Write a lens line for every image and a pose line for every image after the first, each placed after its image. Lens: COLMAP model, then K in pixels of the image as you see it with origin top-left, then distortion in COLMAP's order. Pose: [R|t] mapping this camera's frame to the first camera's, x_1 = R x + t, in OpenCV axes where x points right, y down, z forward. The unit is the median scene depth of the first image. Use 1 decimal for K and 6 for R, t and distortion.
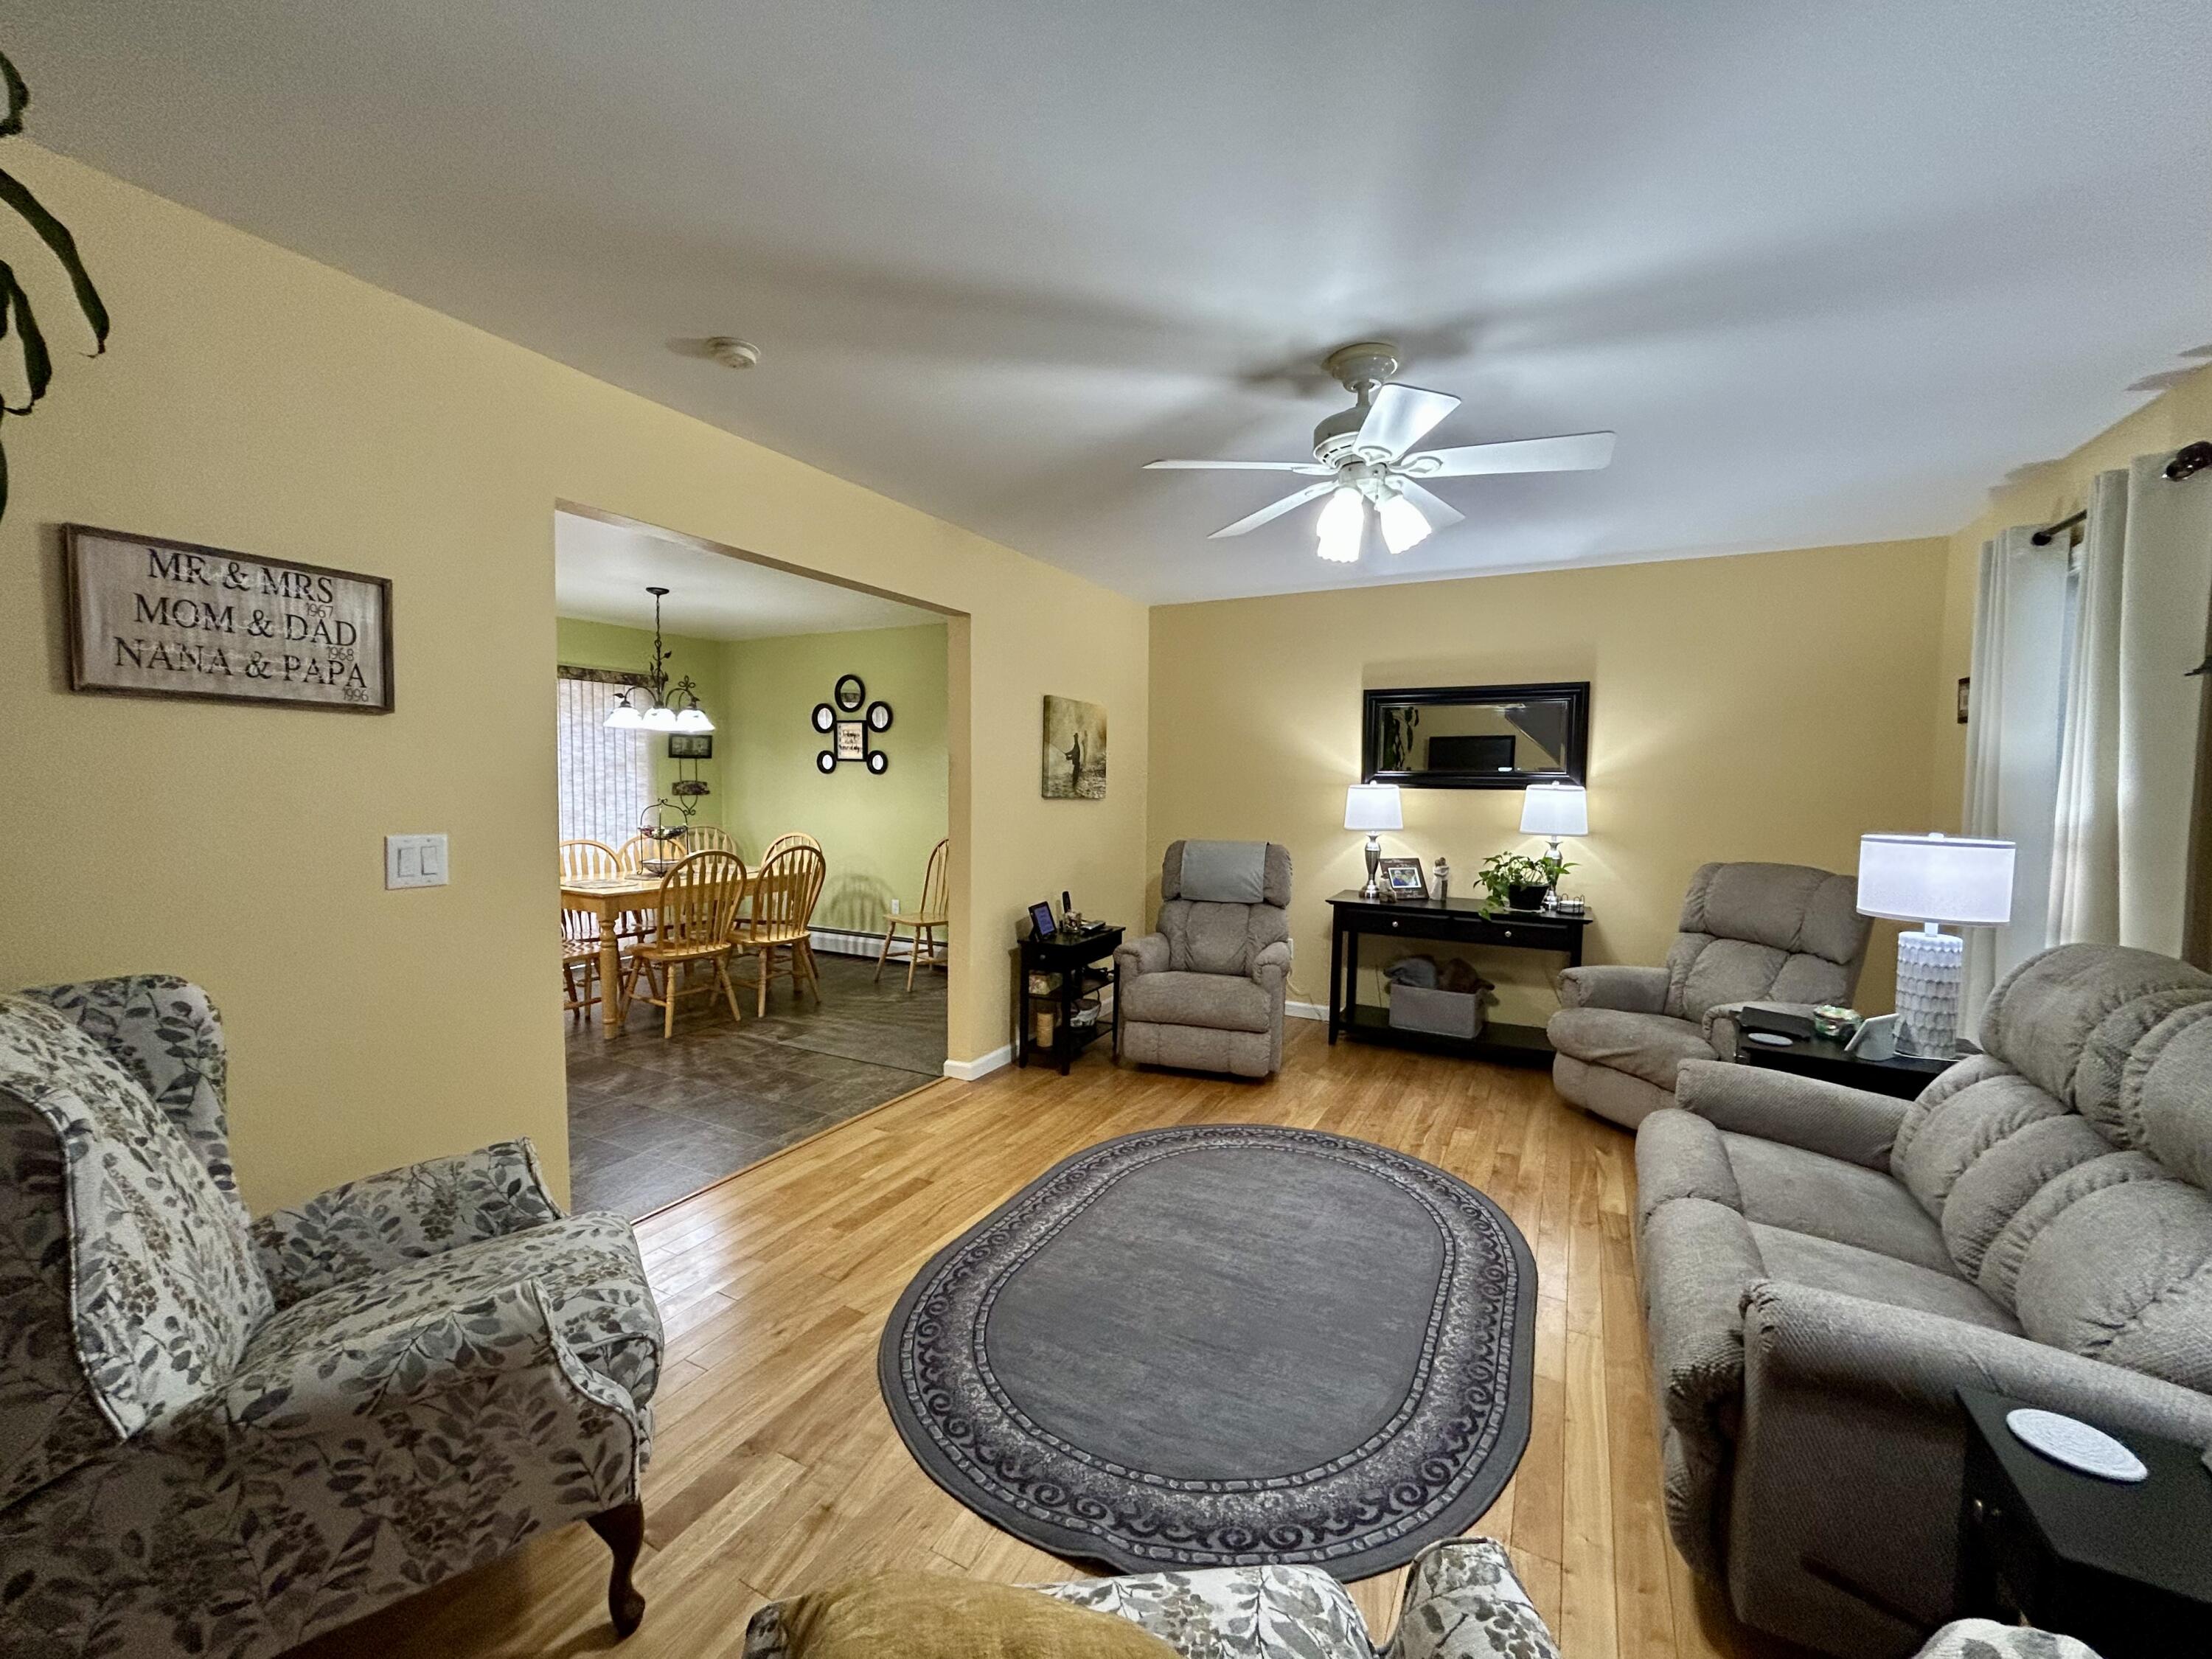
lens RADIAL K [[895.4, 0, 1110.8], [0, 895.4, 829.1], [0, 0, 1]] dist [0.000532, 0.000080]
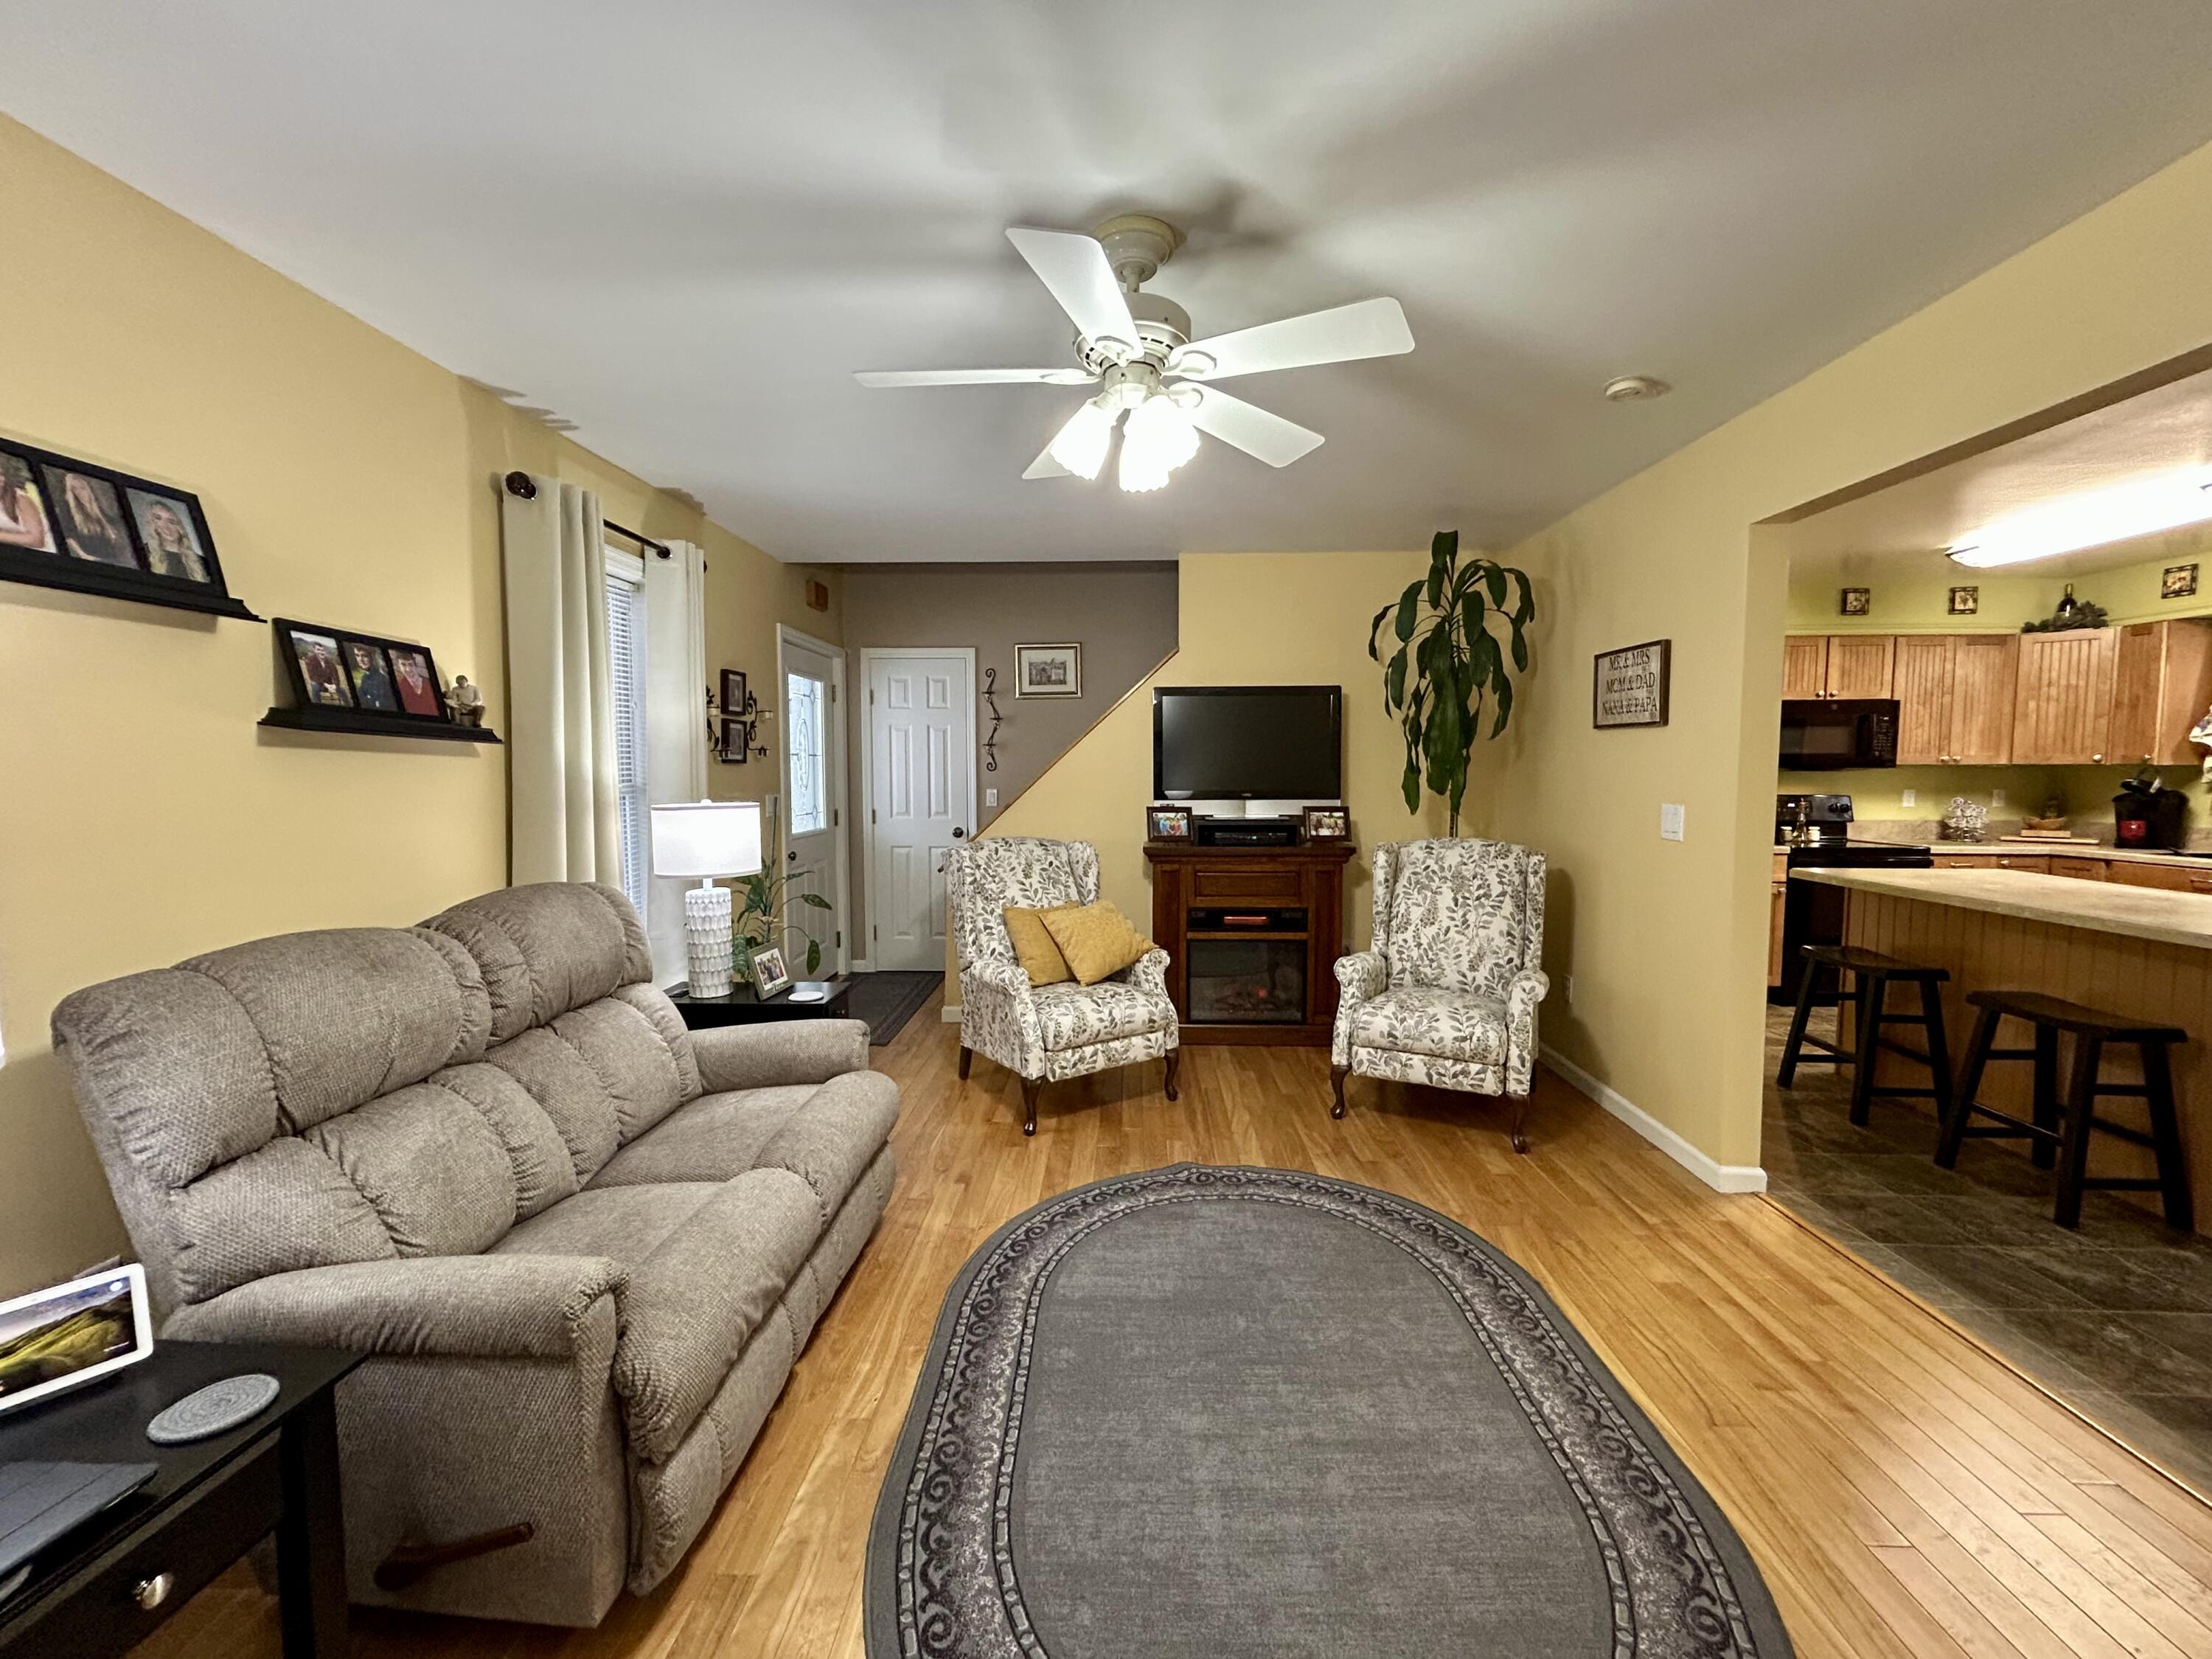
lens RADIAL K [[895.4, 0, 1108.0], [0, 895.4, 826.4], [0, 0, 1]] dist [0.000532, 0.000080]
pose [[-0.899131, 0.016363, -0.437374, 0.440258], [-0.036241, 0.993086, 0.111656, -0.054554], [0.436177, 0.116244, -0.892321, 1.169595]]
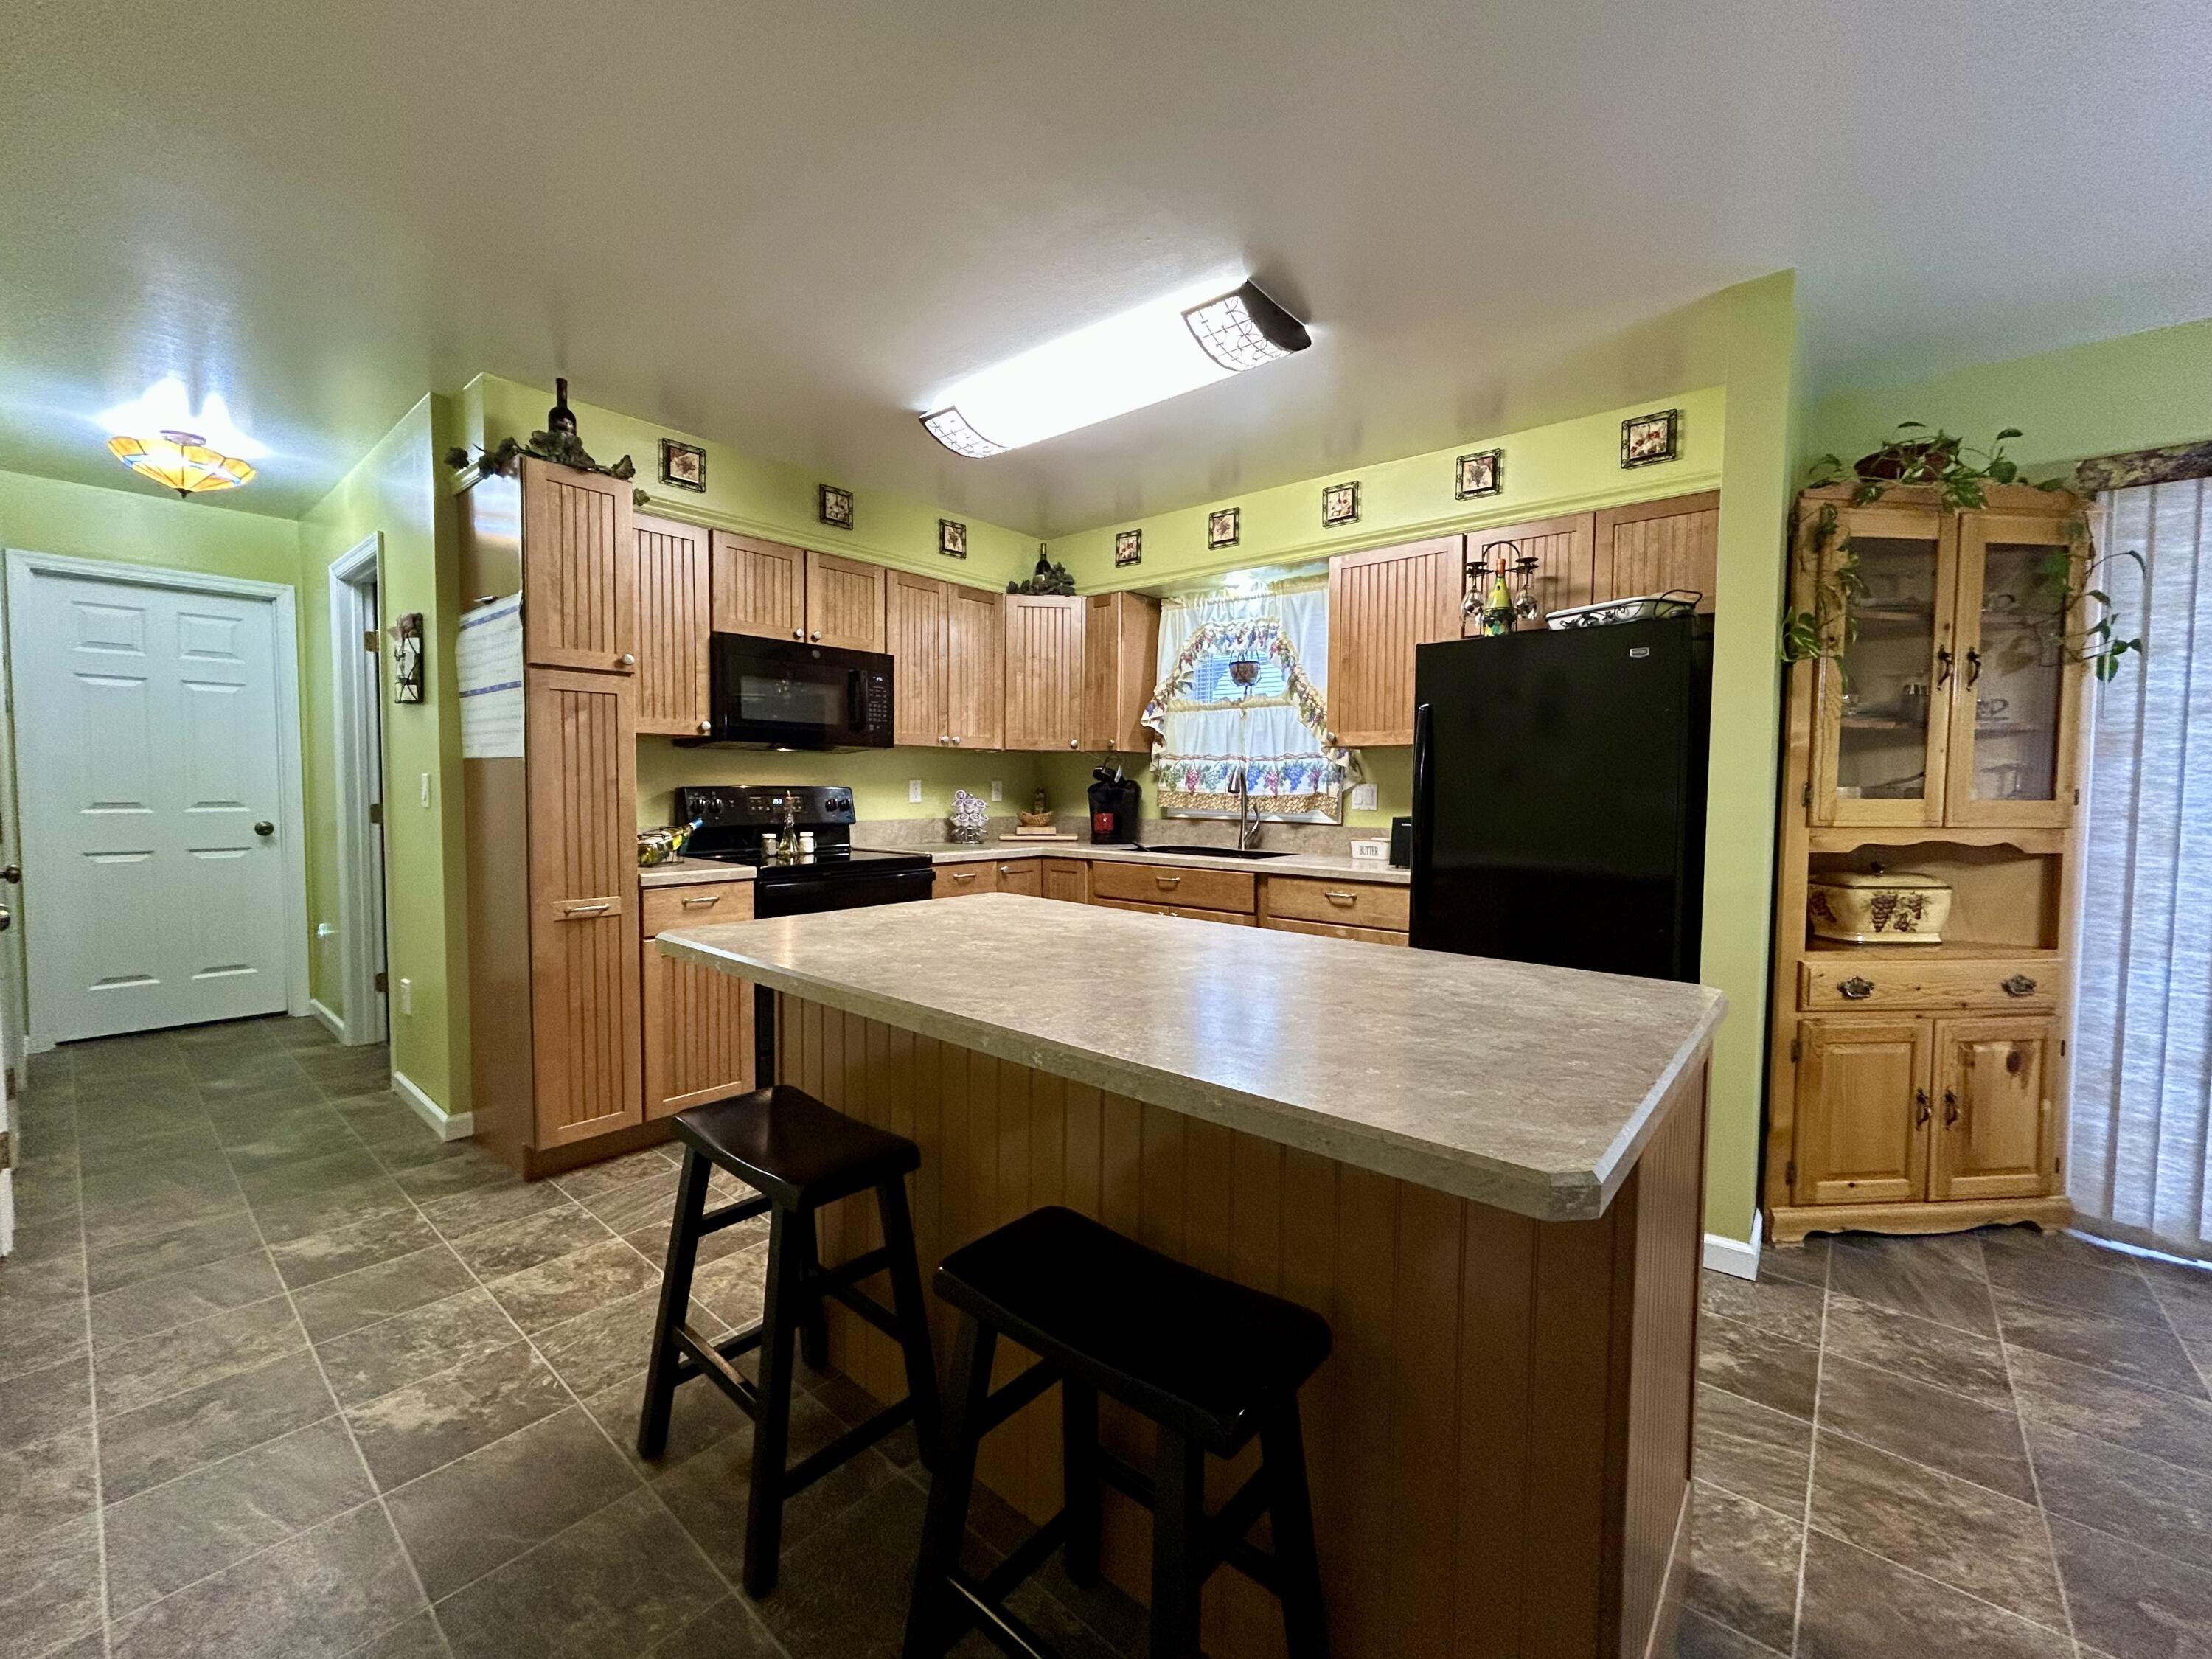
lens RADIAL K [[895.4, 0, 1106.9], [0, 895.4, 832.2], [0, 0, 1]] dist [0.000532, 0.000080]
pose [[-0.217658, 0.038829, -0.975252, -0.398624], [-0.069317, 0.996070, 0.055128, -0.007653], [0.973561, 0.079601, -0.214111, 0.889033]]
